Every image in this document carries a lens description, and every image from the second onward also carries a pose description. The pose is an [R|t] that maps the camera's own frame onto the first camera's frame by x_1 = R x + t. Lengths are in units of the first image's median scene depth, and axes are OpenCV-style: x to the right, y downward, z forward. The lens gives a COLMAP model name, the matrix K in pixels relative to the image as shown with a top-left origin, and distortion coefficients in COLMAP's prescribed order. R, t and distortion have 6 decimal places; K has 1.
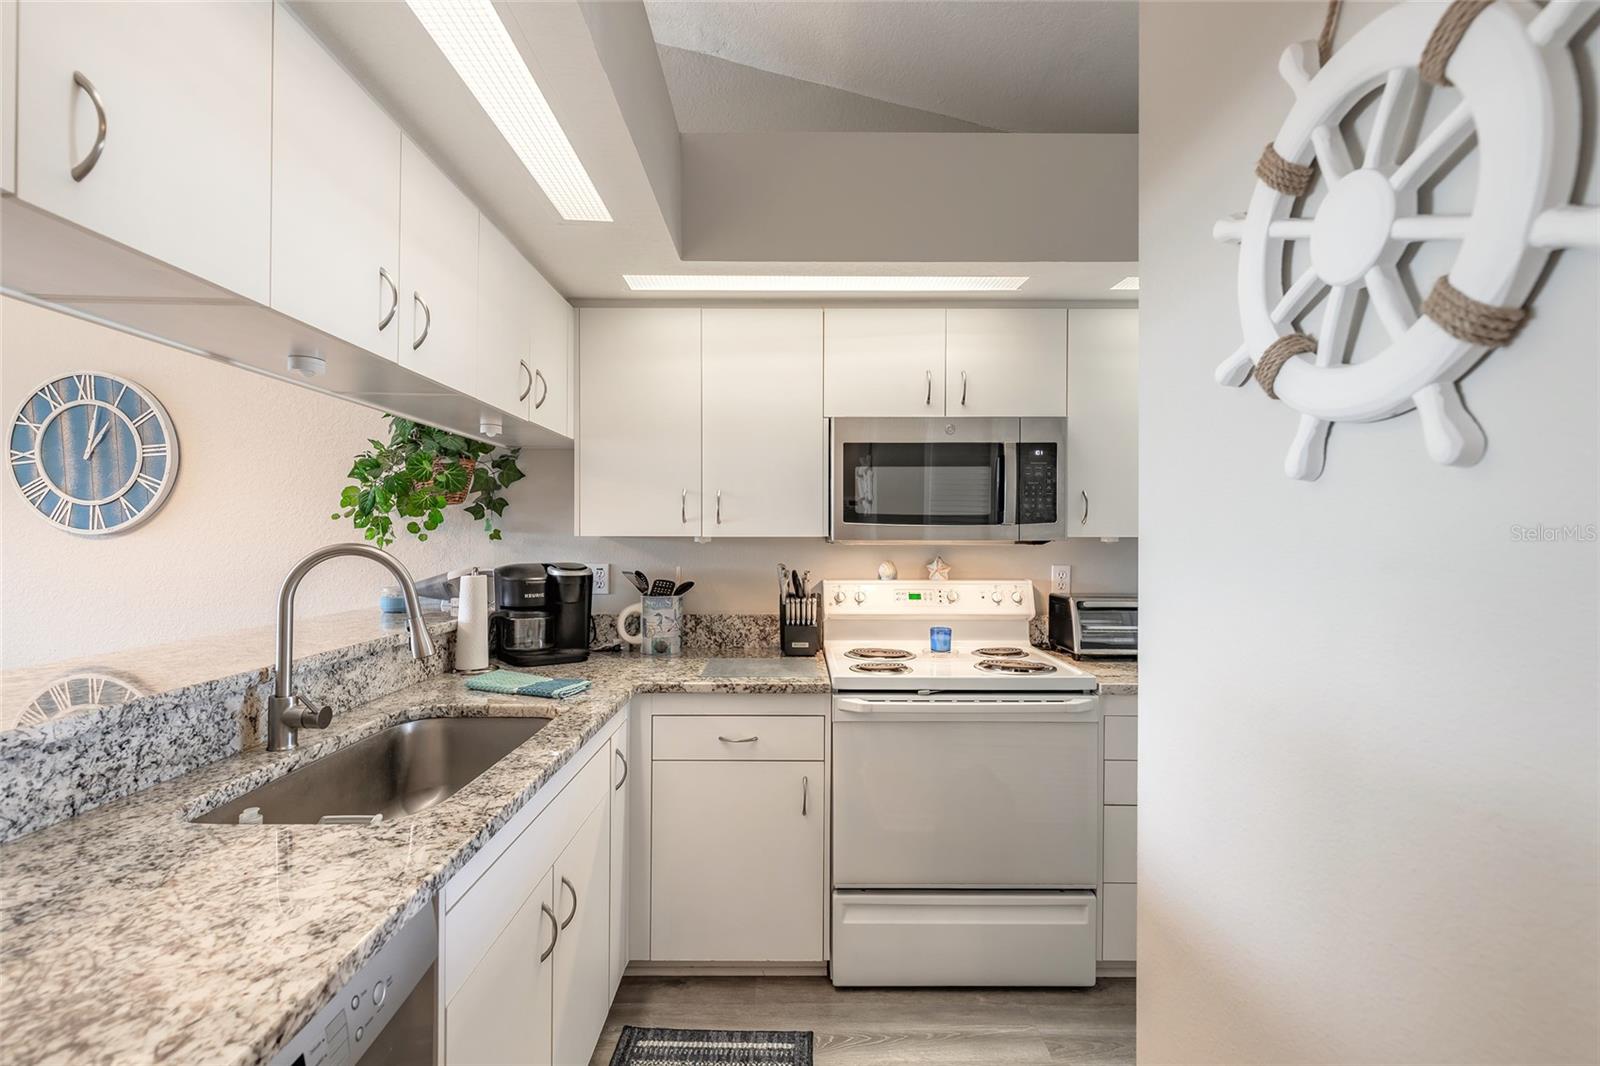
lens RADIAL K [[721.1, 0, 794.3], [0, 721.1, 537.1], [0, 0, 1]] dist [0.008113, -0.001252]
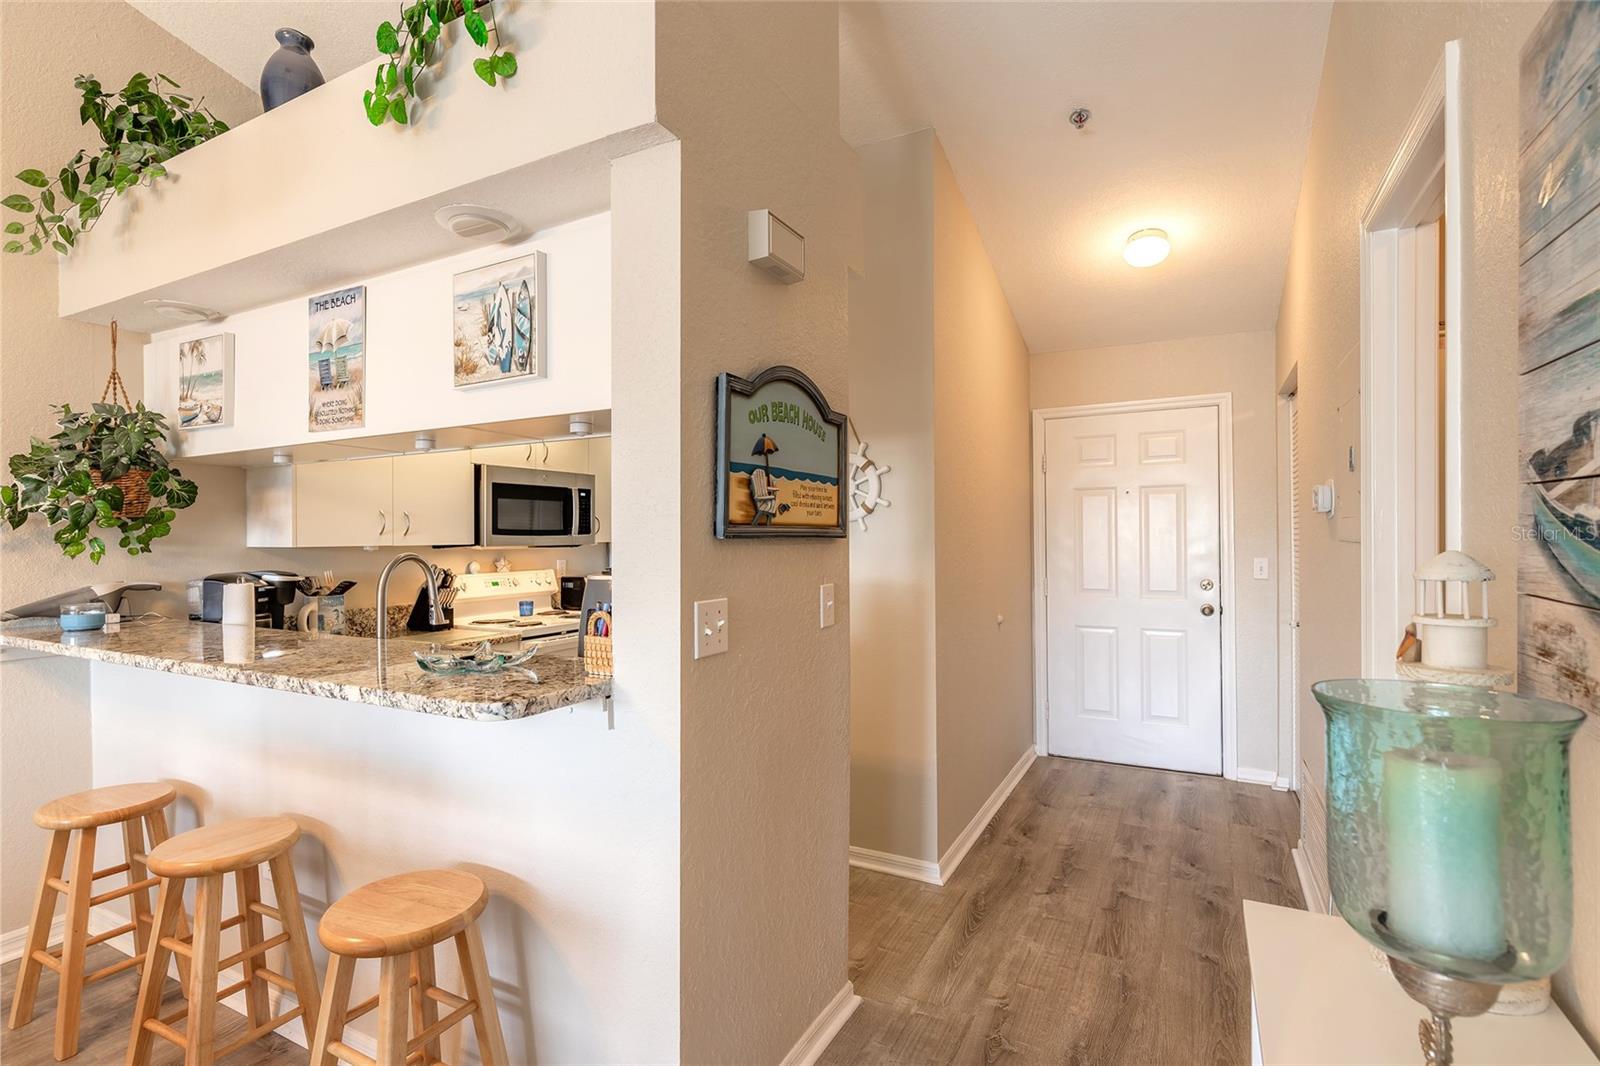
lens RADIAL K [[754.4, 0, 795.1], [0, 754.4, 538.6], [0, 0, 1]] dist [-0.000872, -0.000407]
pose [[0.471324, -0.008218, 0.881922, -0.906425], [0.008802, 0.999951, 0.004614, -0.012444], [-0.881916, 0.005588, 0.471374, -0.275331]]
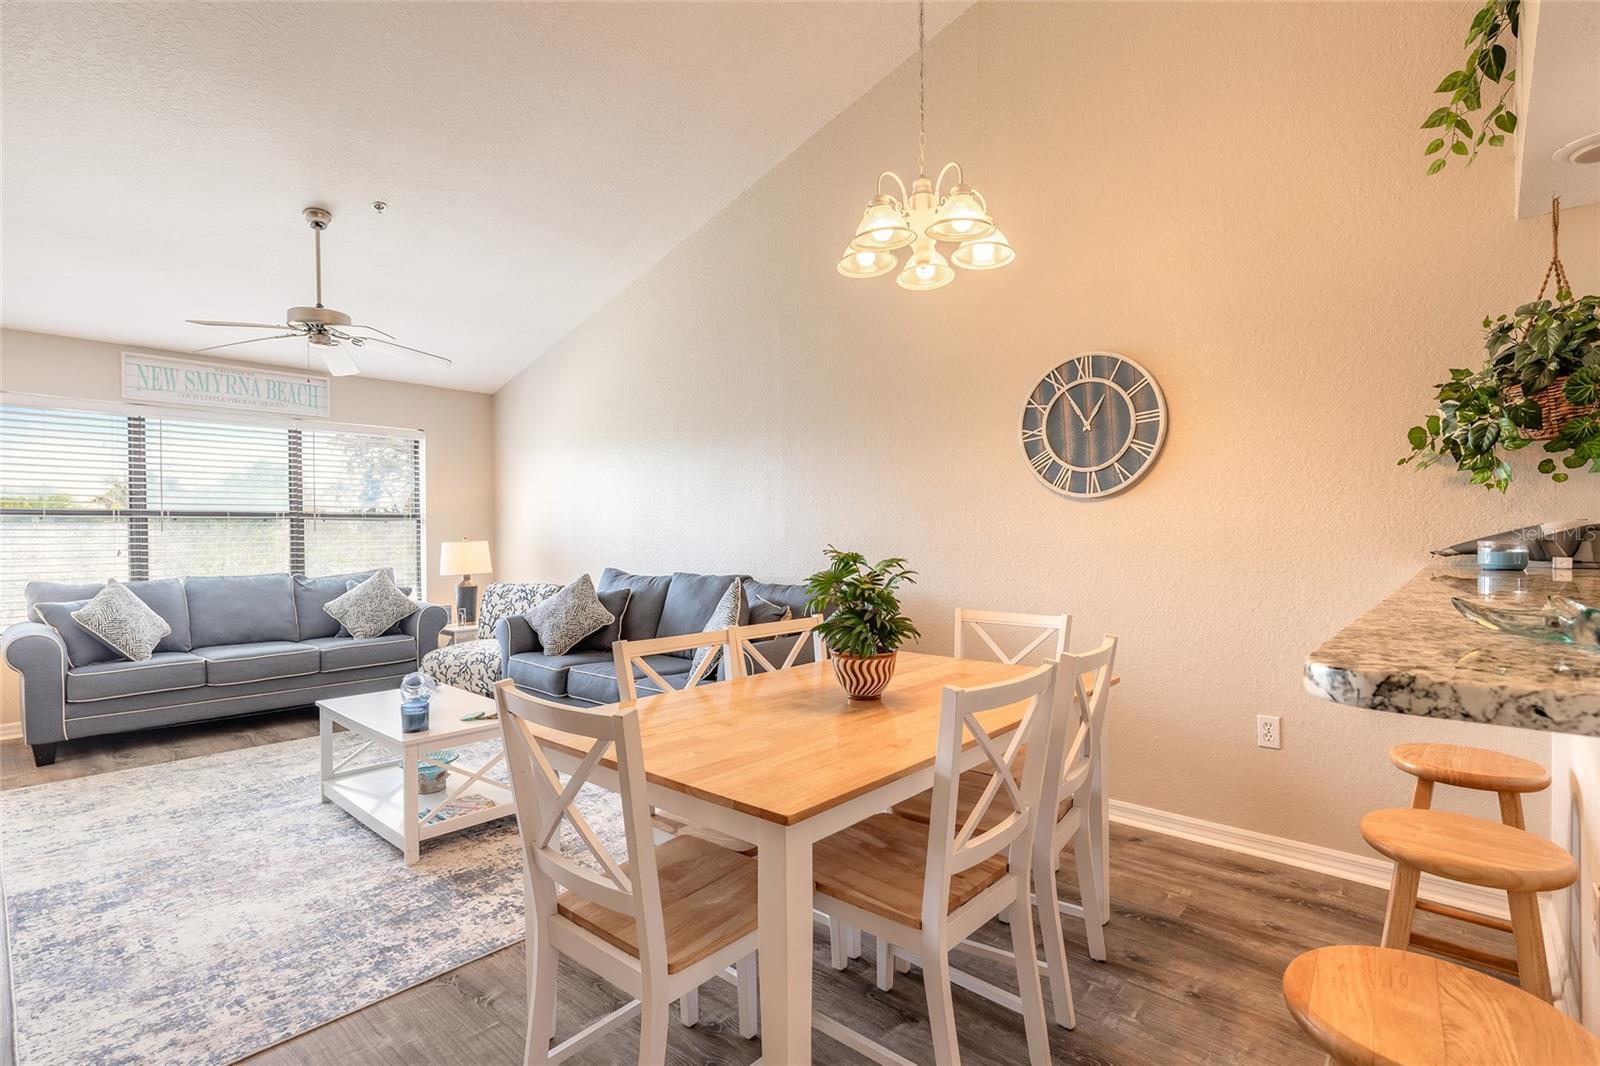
lens RADIAL K [[754.4, 0, 796.0], [0, 754.4, 539.3], [0, 0, 1]] dist [-0.000872, -0.000407]
pose [[0.738370, -0.003196, -0.674388, -0.520403], [0.009463, 0.999939, 0.005622, 0.050964], [0.674329, -0.010533, 0.738356, -0.175710]]
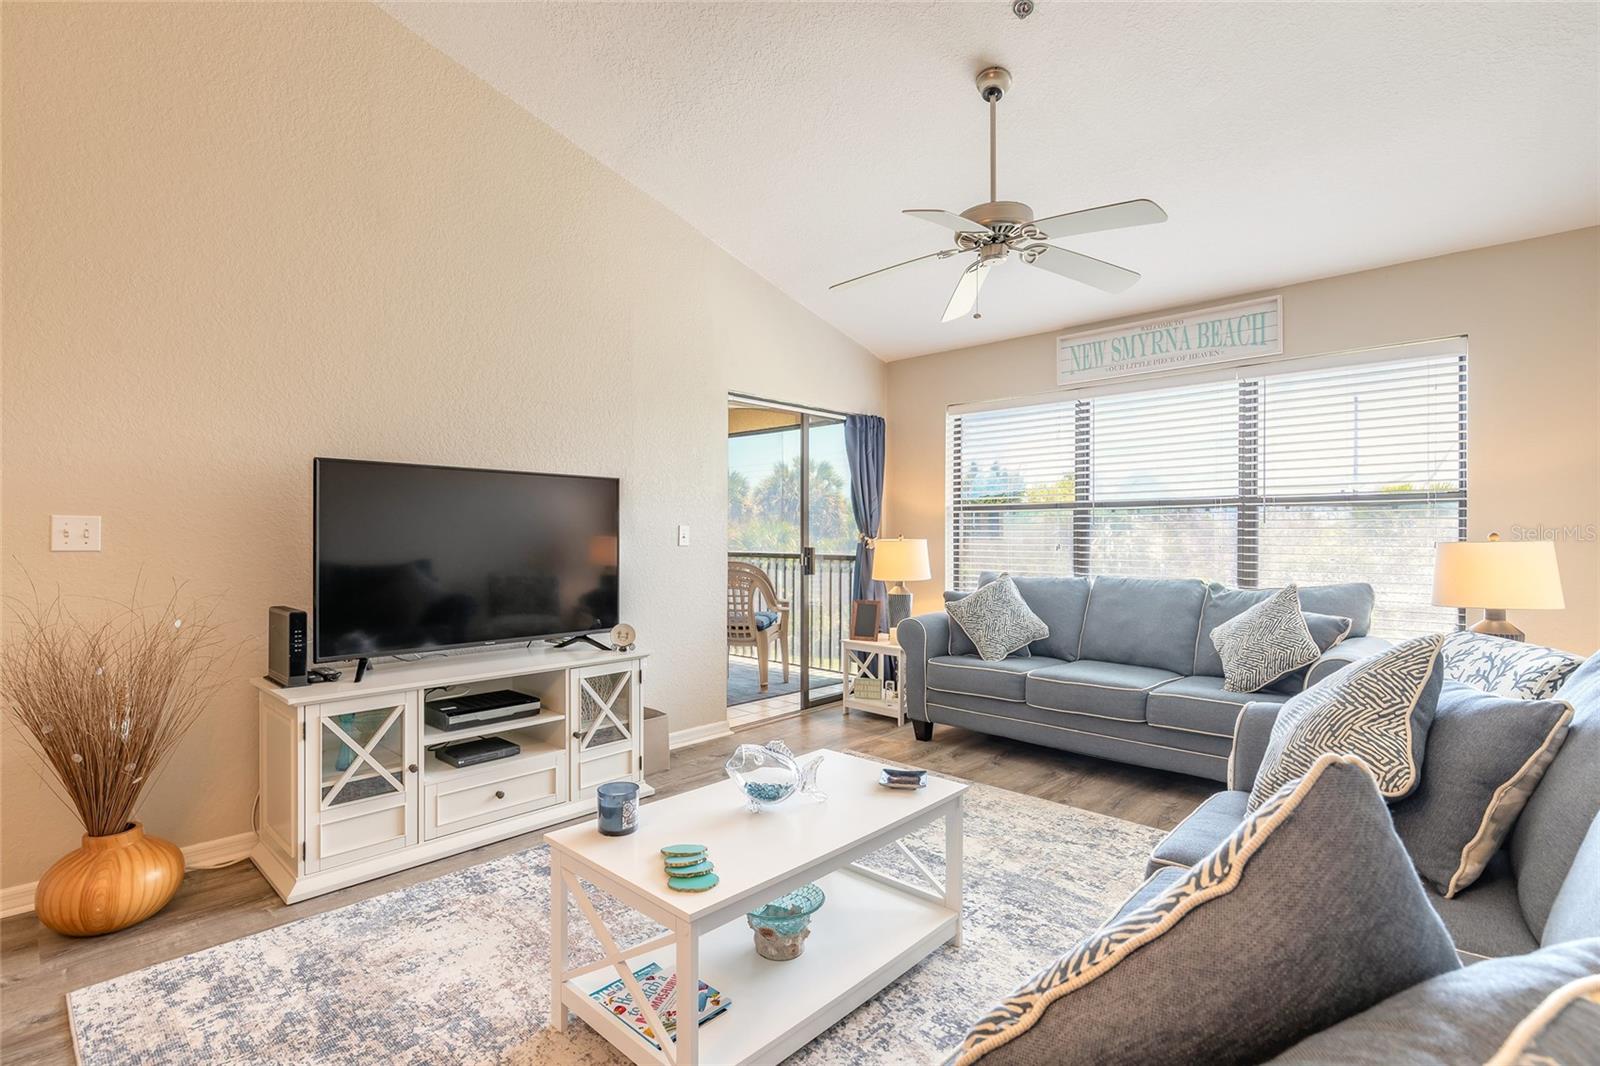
lens RADIAL K [[754.4, 0, 795.9], [0, 754.4, 541.6], [0, 0, 1]] dist [-0.000872, -0.000407]
pose [[-0.688294, 0.001554, -0.725430, -1.270508], [-0.002020, 0.999990, 0.004059, 0.059549], [0.725429, 0.004259, -0.688284, 0.846761]]
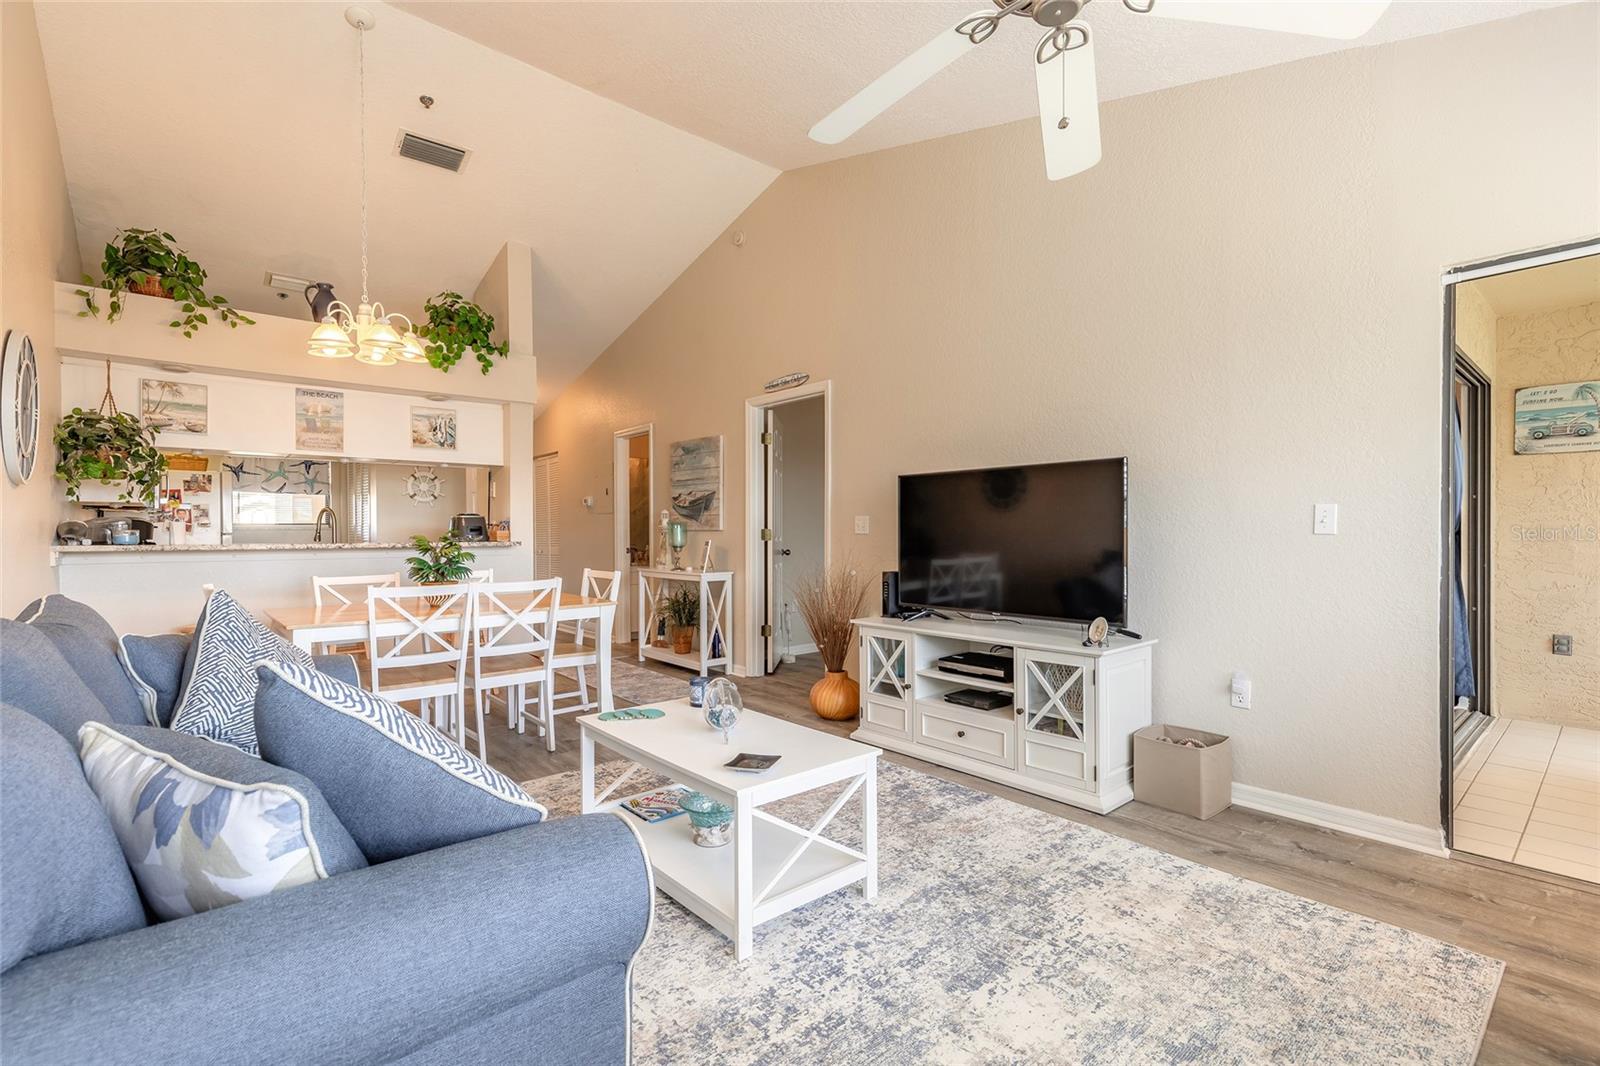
lens RADIAL K [[721.1, 0, 794.2], [0, 721.1, 537.7], [0, 0, 1]] dist [0.008113, -0.001252]
pose [[-0.646870, -0.005678, 0.762579, -2.561815], [0.003128, 0.999944, 0.010098, 0.068175], [-0.762594, 0.008918, -0.646816, 0.839473]]
